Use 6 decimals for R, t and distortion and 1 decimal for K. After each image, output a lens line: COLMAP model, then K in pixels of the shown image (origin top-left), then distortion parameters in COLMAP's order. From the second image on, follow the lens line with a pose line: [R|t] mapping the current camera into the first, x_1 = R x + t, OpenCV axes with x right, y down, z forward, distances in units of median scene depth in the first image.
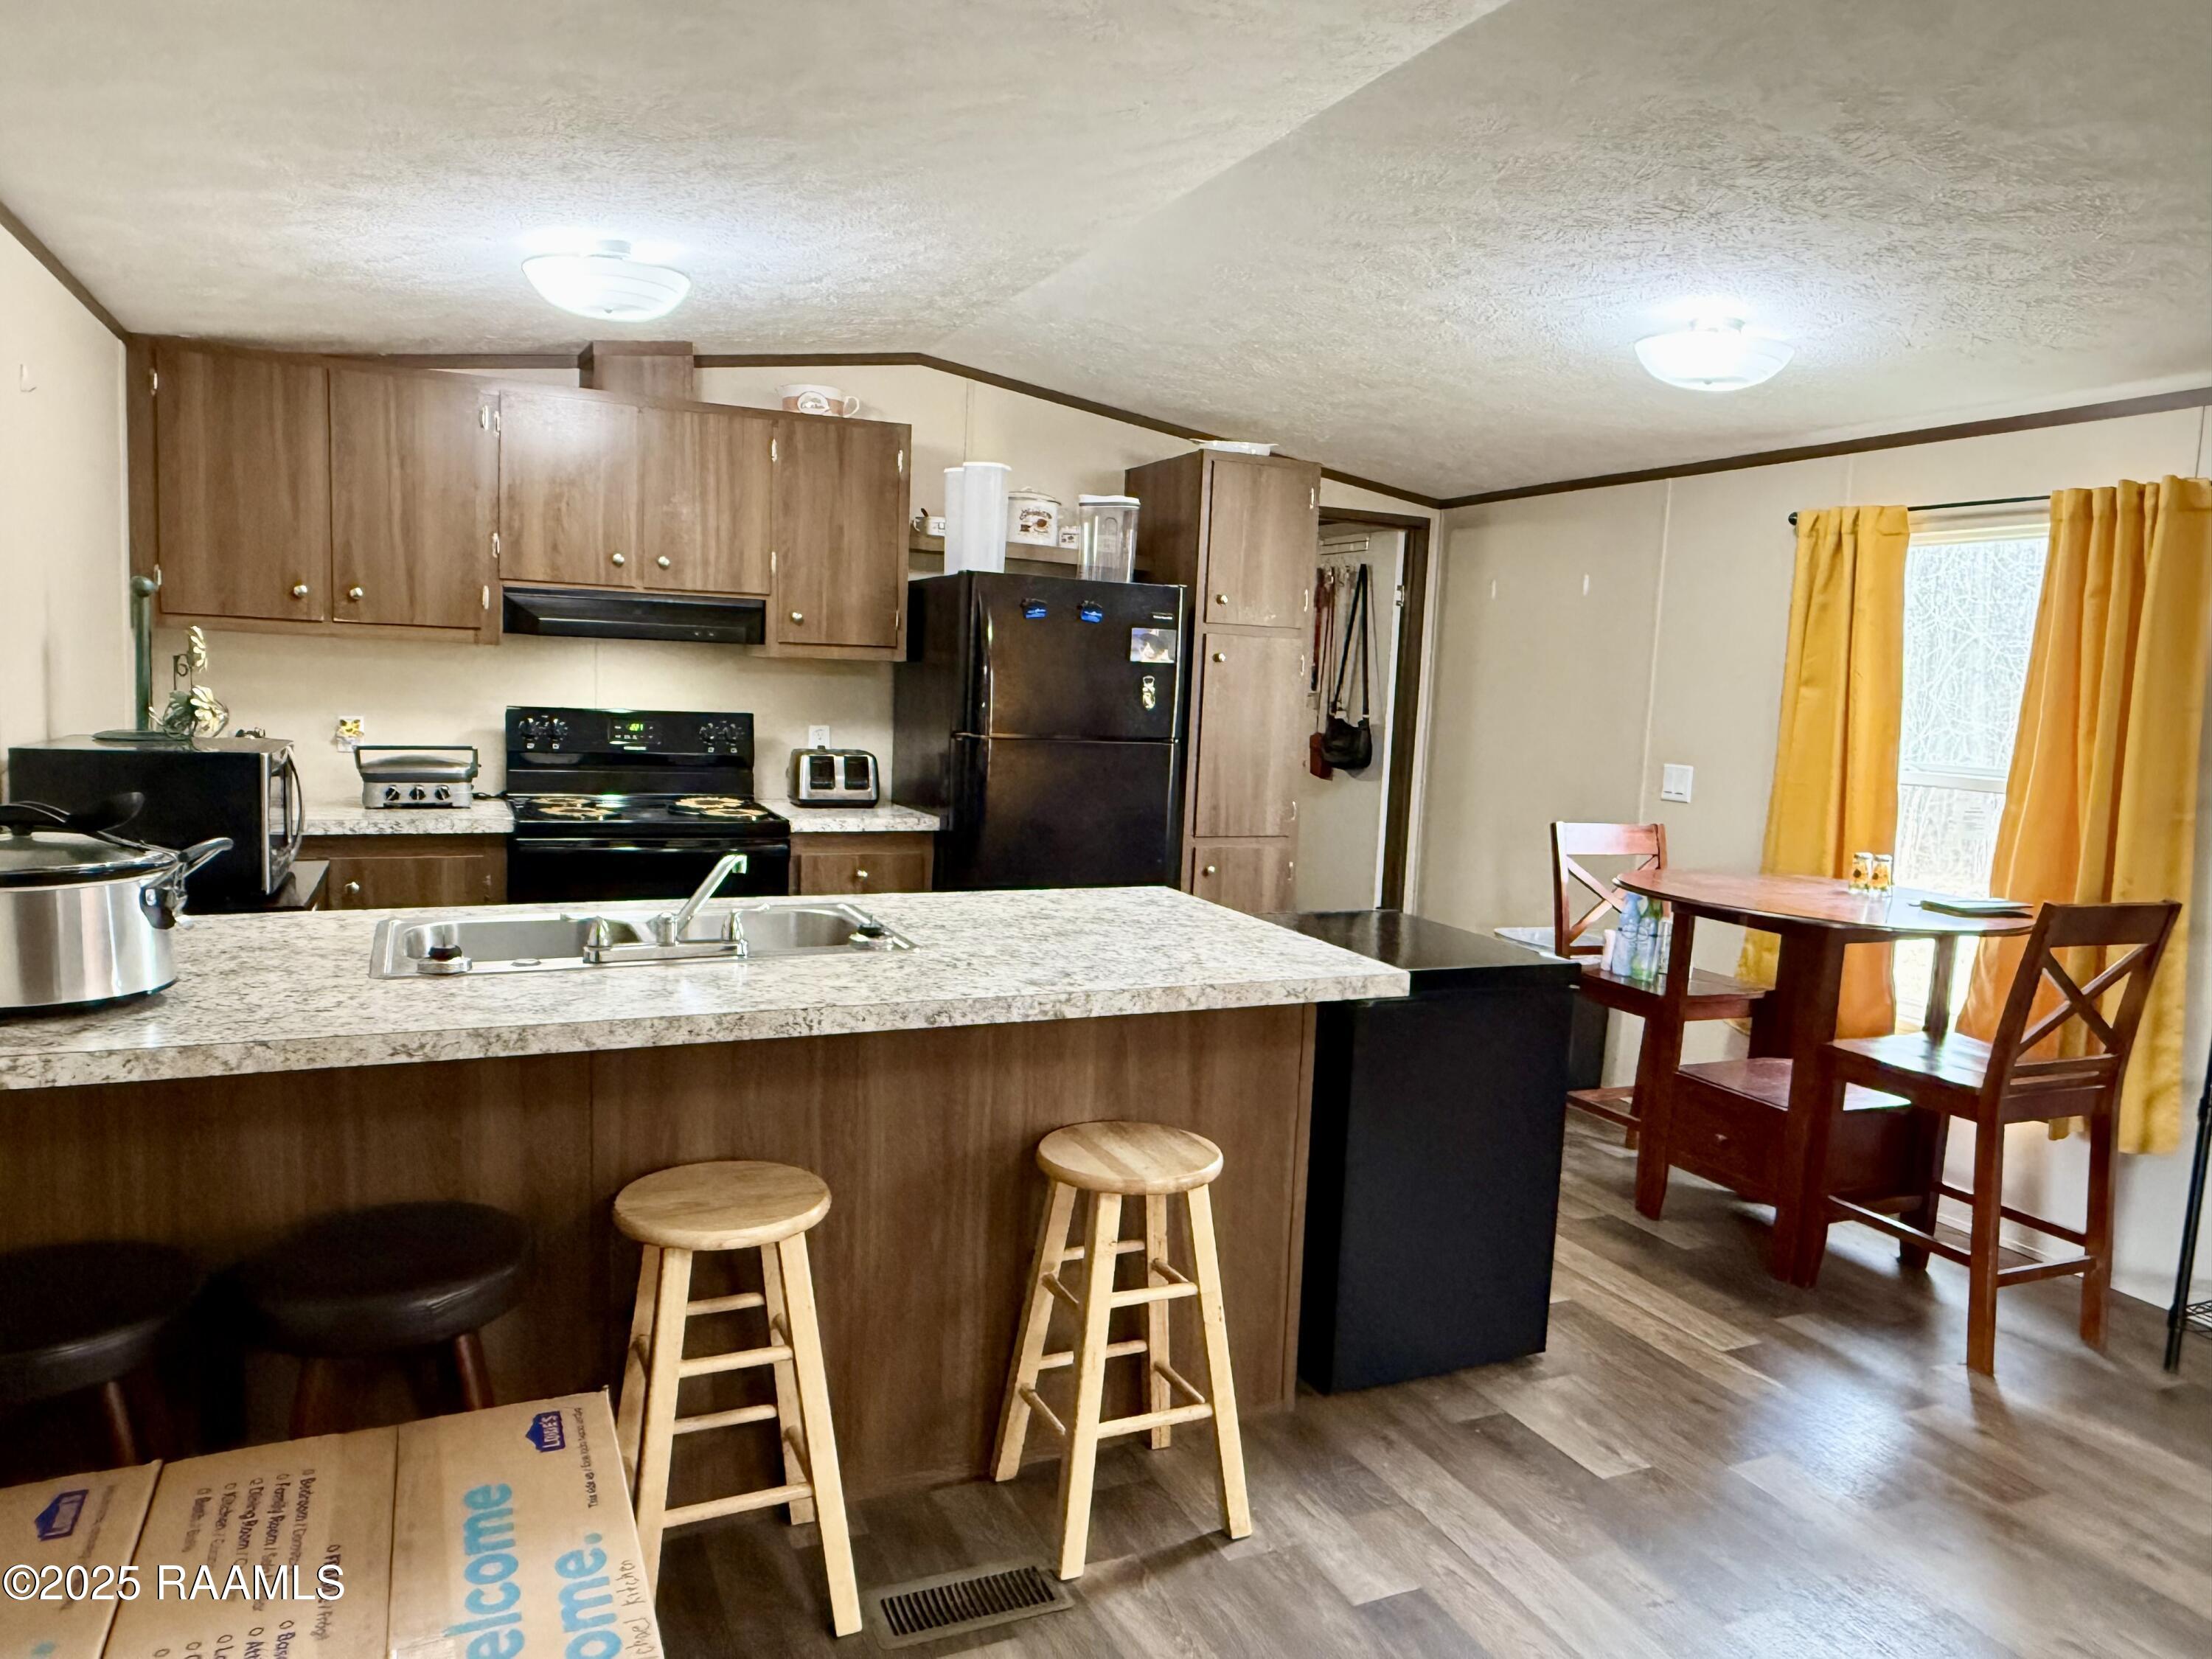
lens RADIAL K [[1428.6, 0, 1102.3], [0, 1428.6, 835.4], [0, 0, 1]] dist [0.002969, -0.002583]
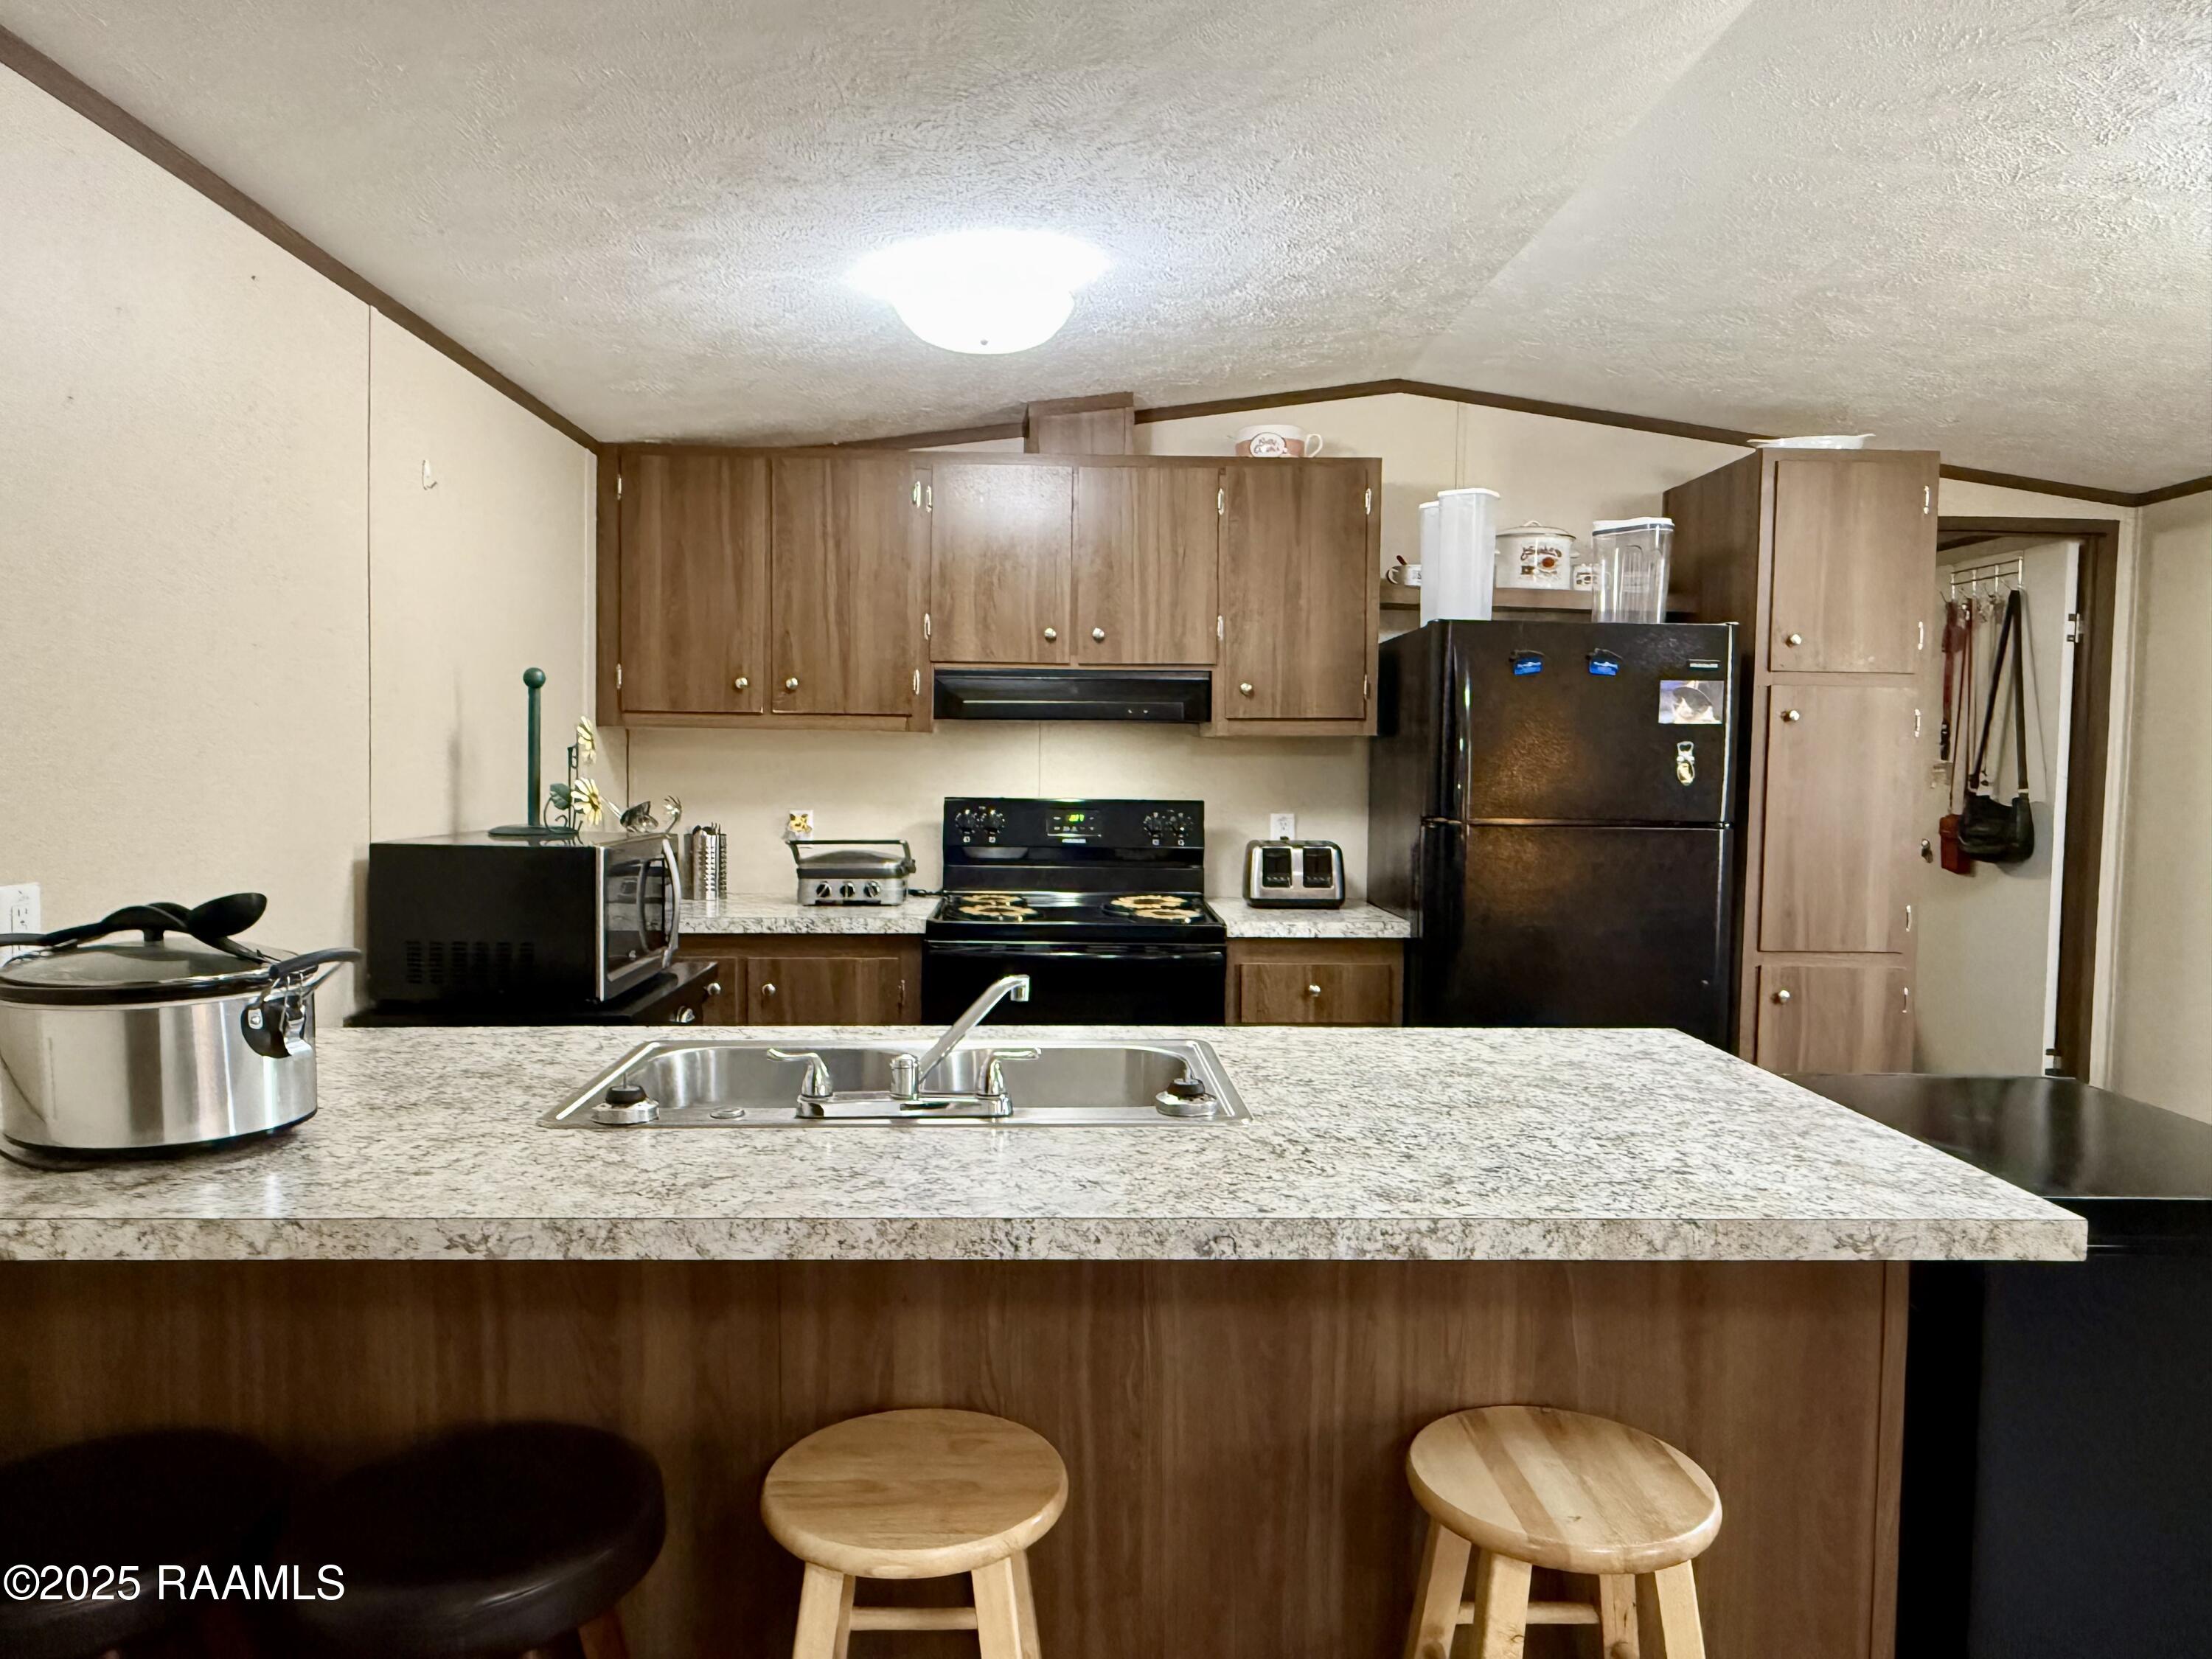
lens RADIAL K [[1428.6, 0, 1102.3], [0, 1428.6, 835.4], [0, 0, 1]] dist [0.002969, -0.002583]
pose [[0.921381, -0.010211, -0.388526, 0.047221], [-0.015747, 0.997853, -0.063569, -0.008083], [0.388341, 0.064689, 0.919242, 0.194372]]
